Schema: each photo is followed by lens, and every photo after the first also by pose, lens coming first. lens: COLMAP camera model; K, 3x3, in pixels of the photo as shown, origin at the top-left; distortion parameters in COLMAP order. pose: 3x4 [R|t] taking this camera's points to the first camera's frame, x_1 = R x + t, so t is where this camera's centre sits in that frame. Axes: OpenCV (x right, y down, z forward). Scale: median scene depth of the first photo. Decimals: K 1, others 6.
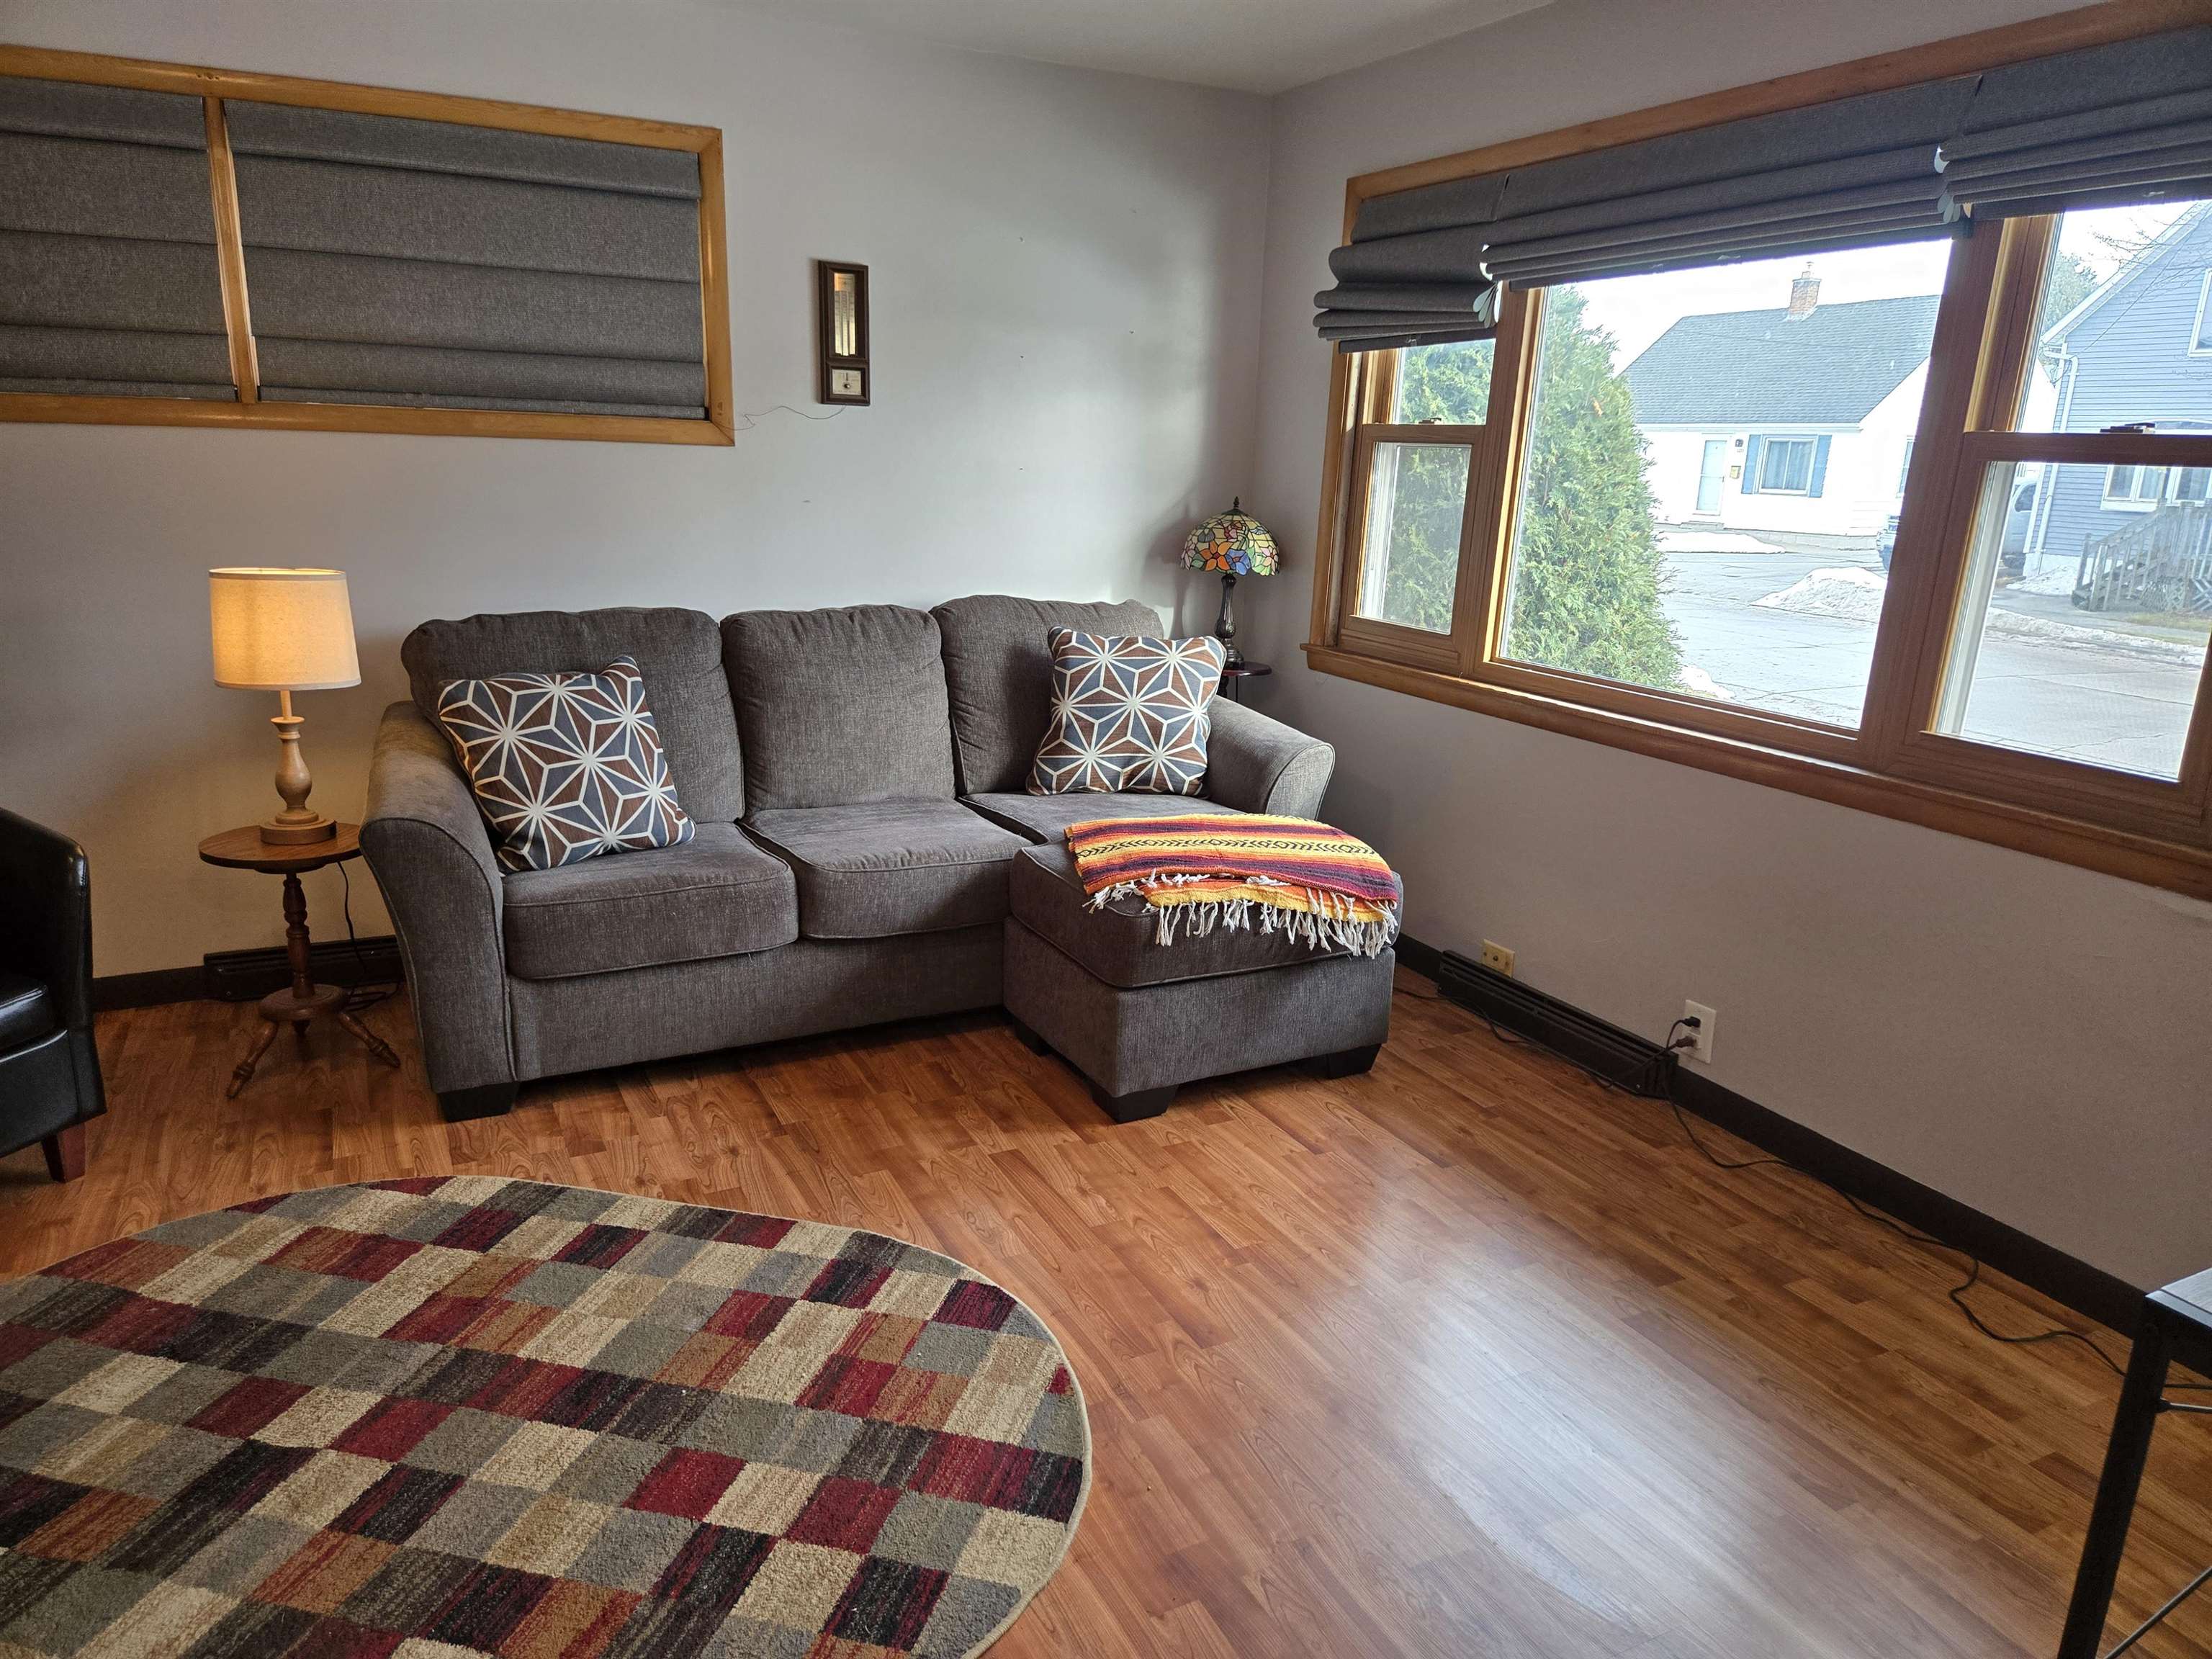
lens RADIAL K [[1449.6, 0, 1108.2], [0, 1449.6, 841.5], [0, 0, 1]] dist [0.068233, -0.053042]
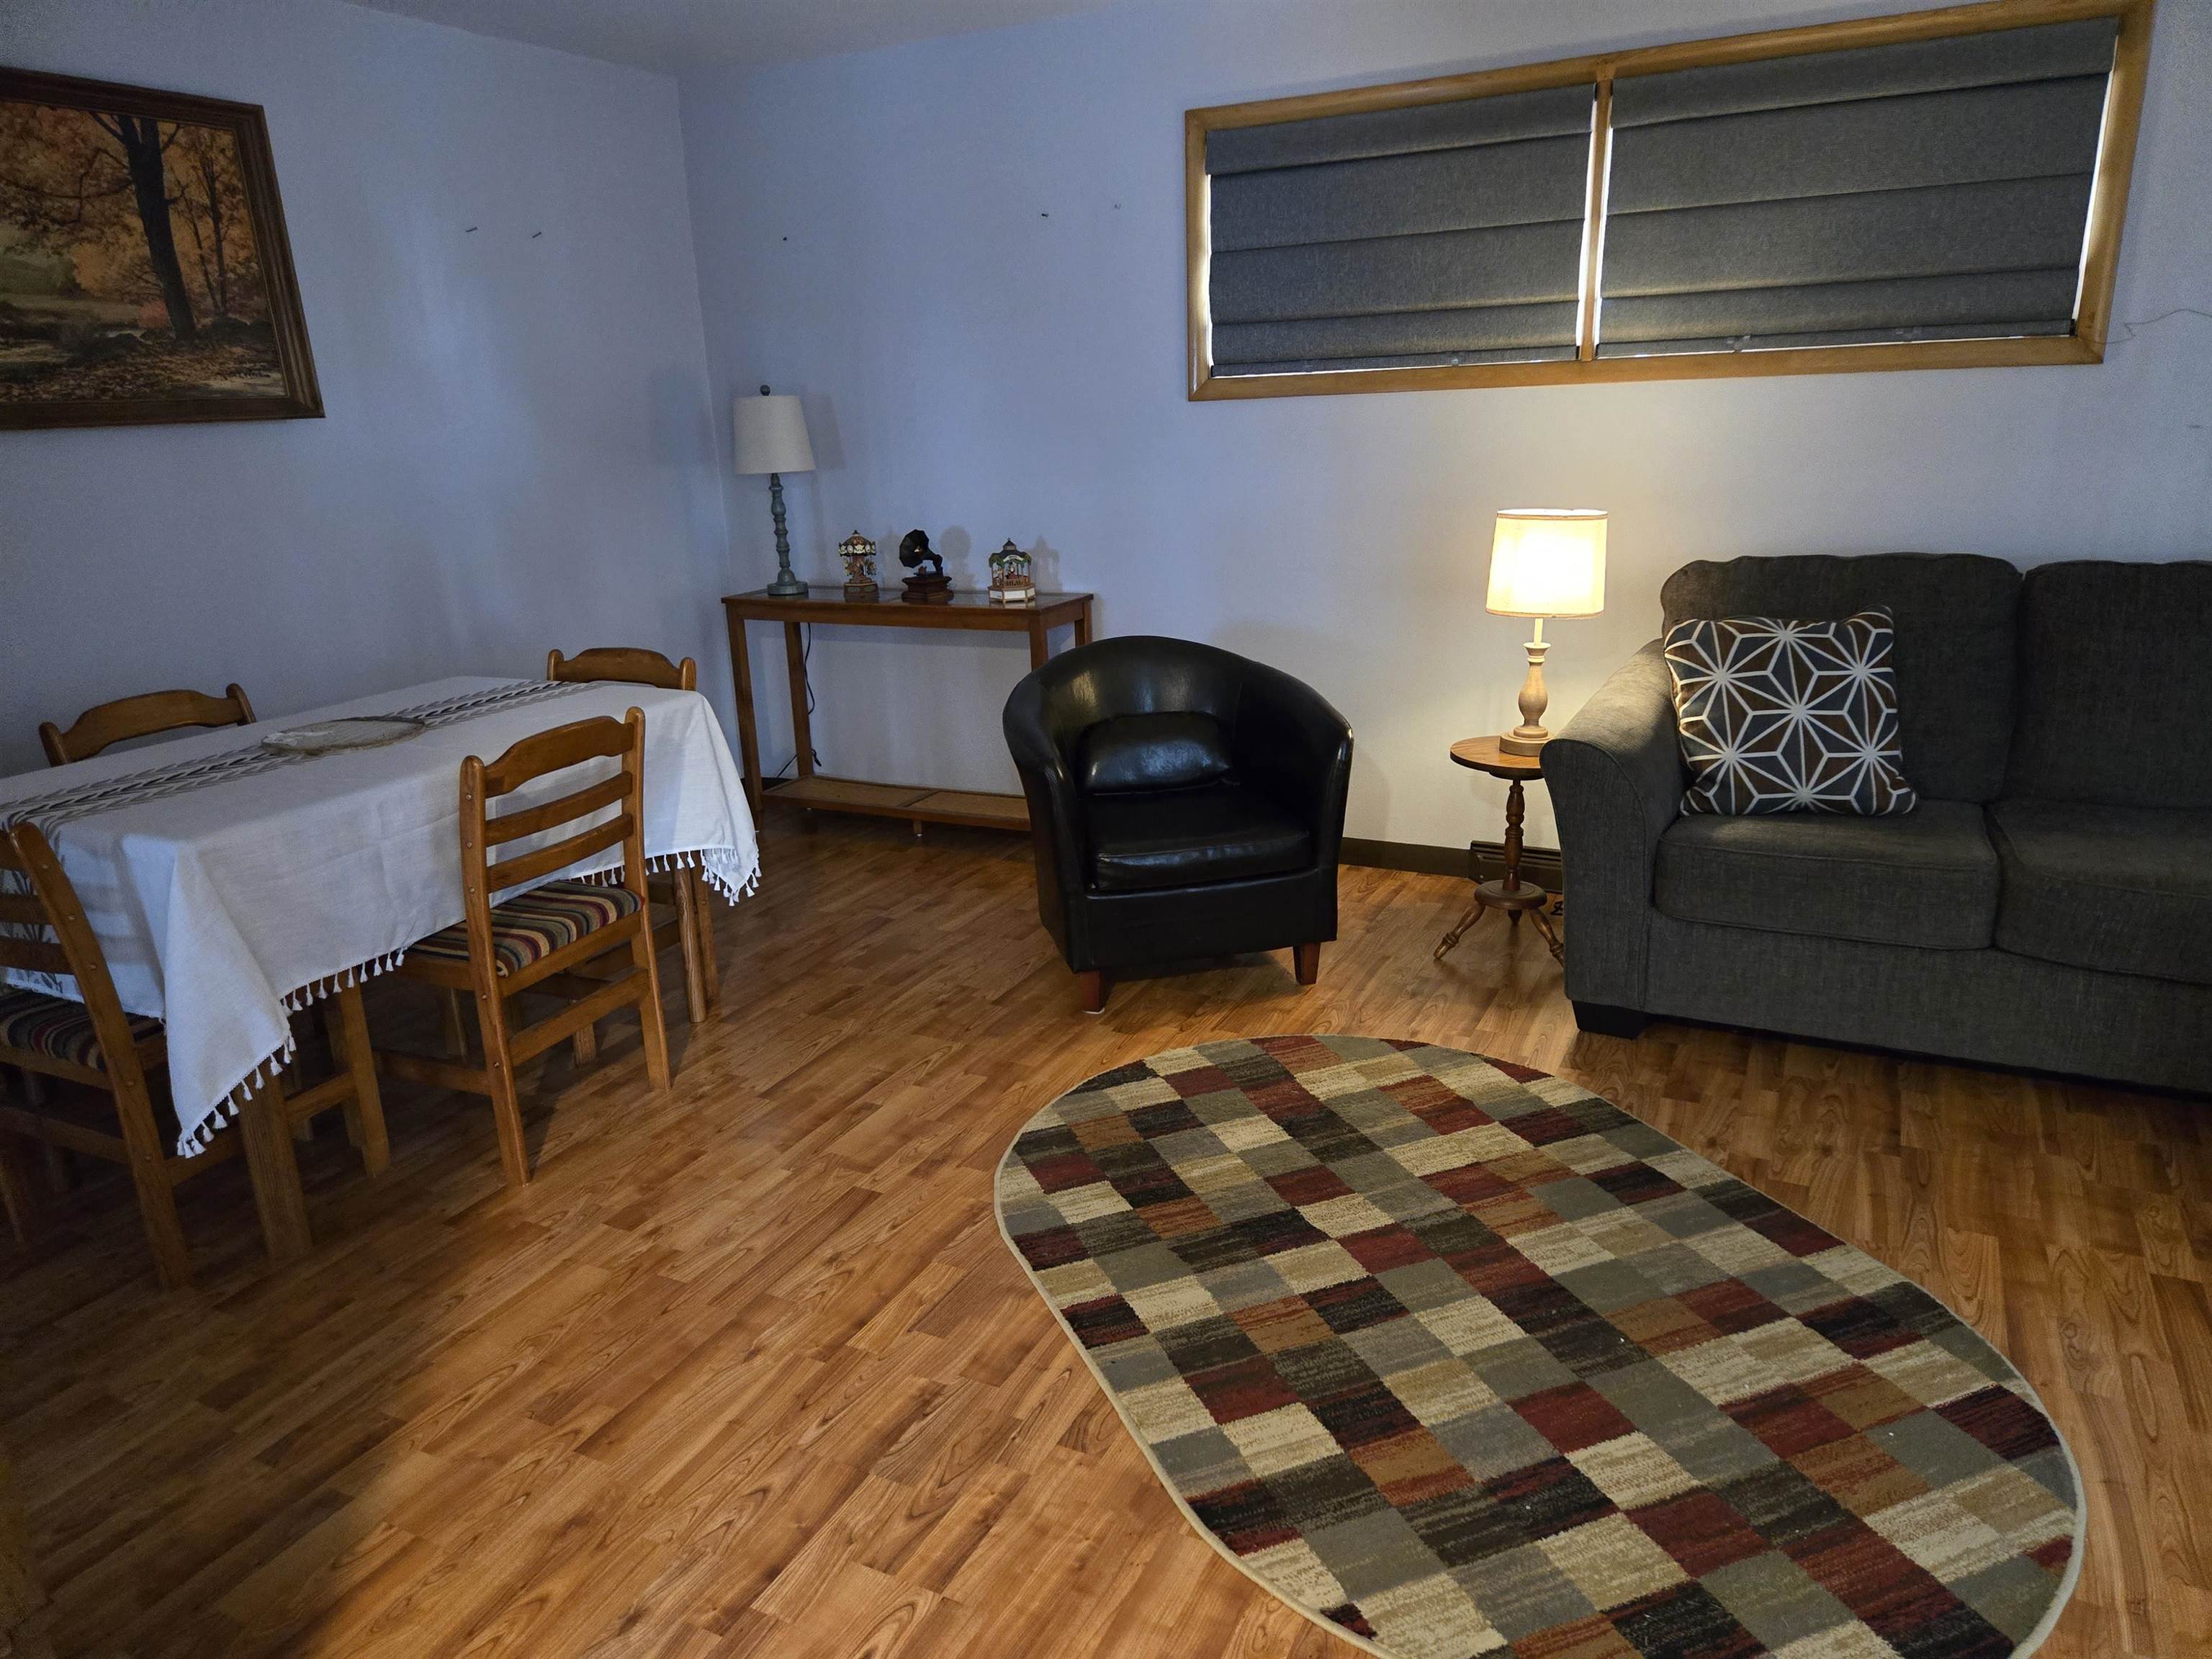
lens RADIAL K [[1449.6, 0, 1103.2], [0, 1449.6, 827.6], [0, 0, 1]] dist [0.068233, -0.053042]
pose [[0.599255, 0.181020, -0.779823, 0.162263], [-0.159665, 0.981555, 0.105154, -0.011464], [0.784474, 0.061497, 0.617105, 0.066434]]
